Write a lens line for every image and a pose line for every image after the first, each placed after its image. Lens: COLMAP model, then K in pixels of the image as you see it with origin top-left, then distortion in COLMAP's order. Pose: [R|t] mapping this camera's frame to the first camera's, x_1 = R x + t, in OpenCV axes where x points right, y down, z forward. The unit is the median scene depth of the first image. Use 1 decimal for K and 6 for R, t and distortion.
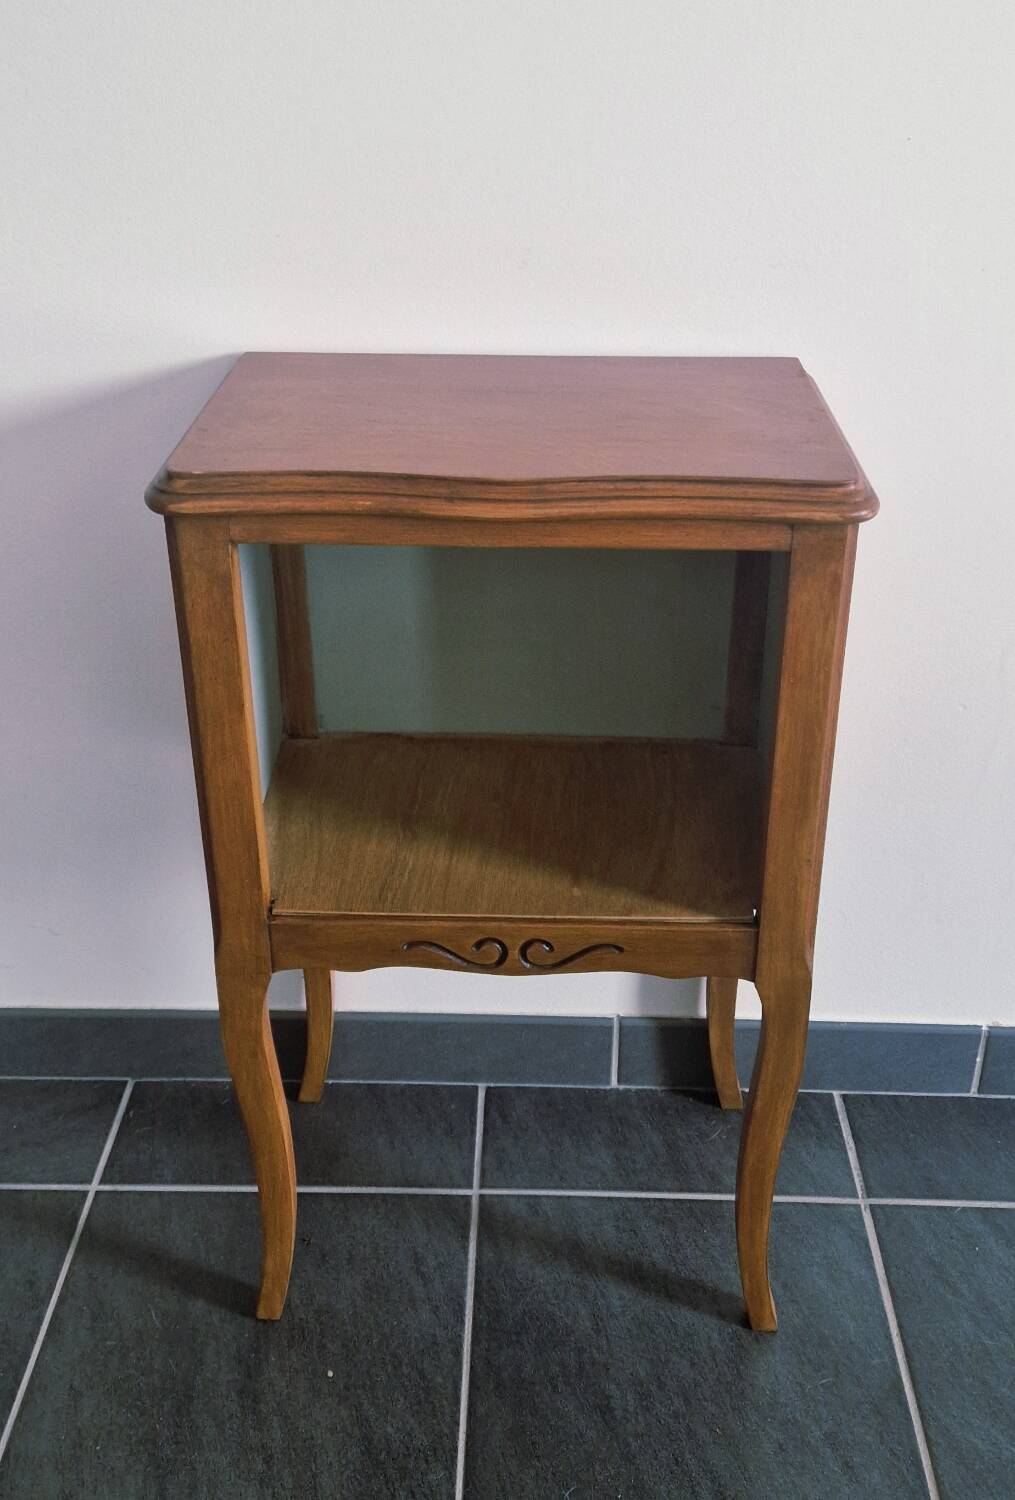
lens RADIAL K [[1482.1, 0, 503.6], [0, 1482.1, 638.1], [0, 0, 1]] dist [0.071401, -0.042866]
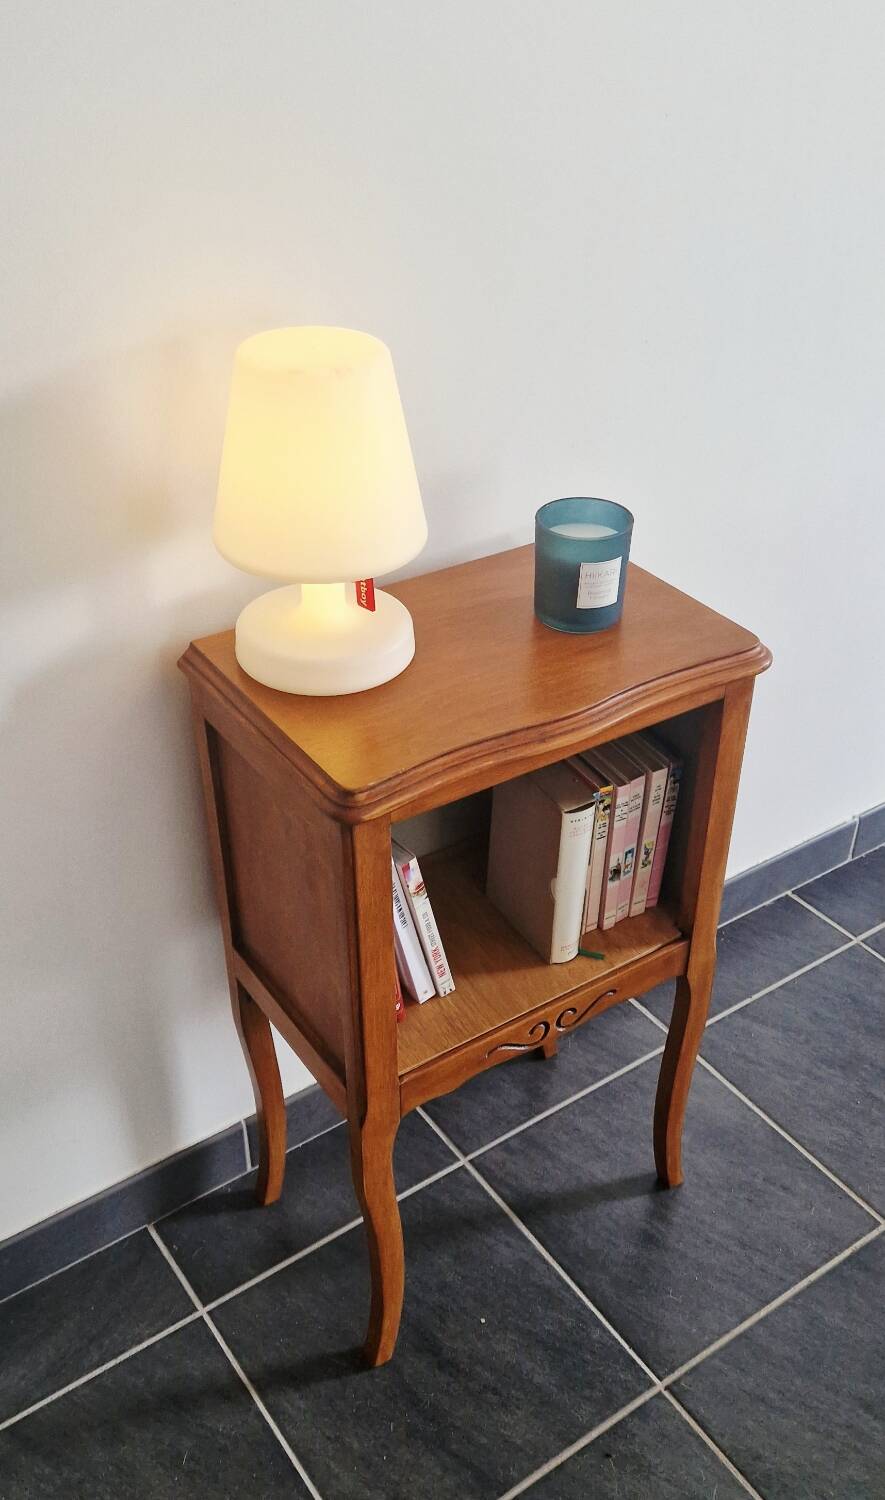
lens RADIAL K [[1389.8, 0, 463.7], [0, 1389.8, 779.7], [0, 0, 1]] dist [0.072714, -0.013462]
pose [[0.811066, -0.329878, 0.483065, -0.536518], [0.251101, 0.942202, 0.221817, -0.269219], [-0.528318, -0.058610, 0.847022, -0.013467]]
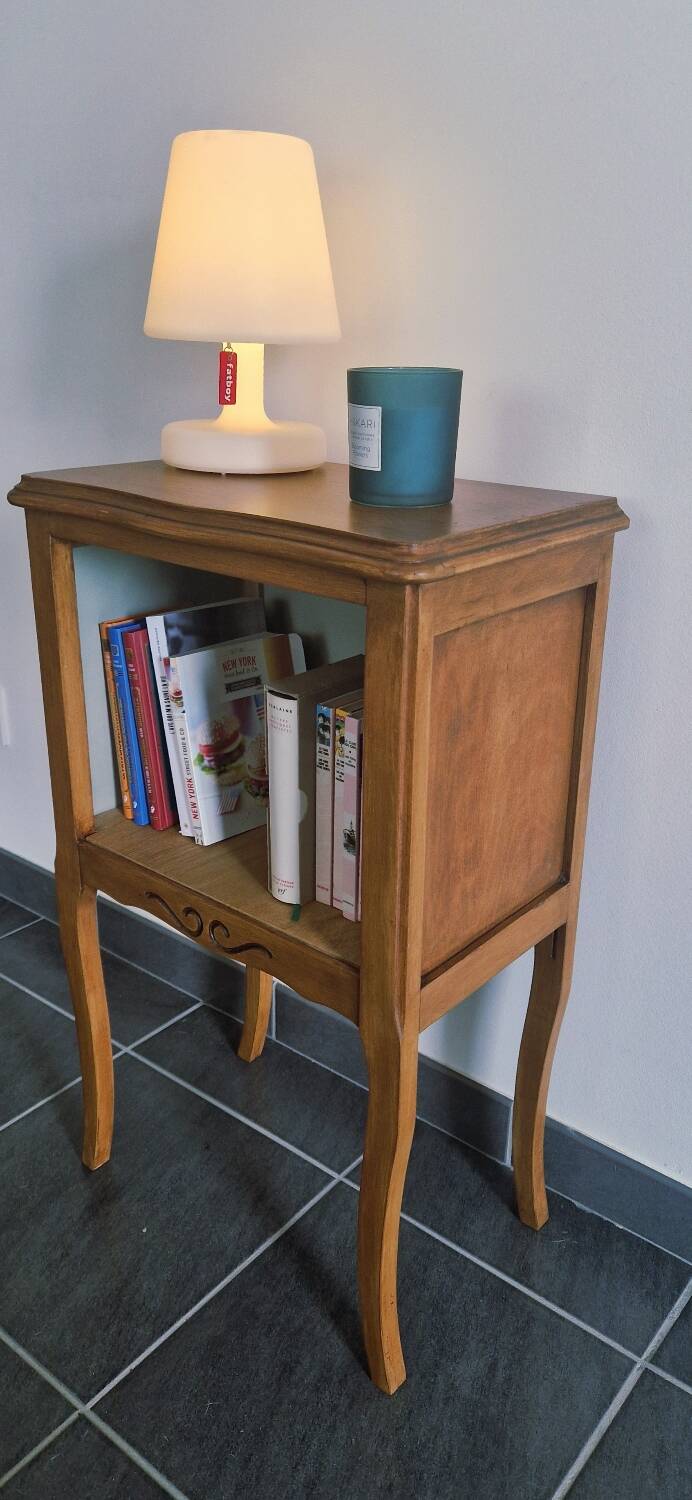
lens RADIAL K [[1094.3, 0, 335.2], [0, 1094.3, 753.5], [0, 0, 1]] dist [0.079610, -0.079145]
pose [[0.780820, 0.241713, -0.576103, 0.514045], [-0.293135, 0.956063, 0.003831, 0.037090], [0.551717, 0.165884, 0.817368, 0.271118]]
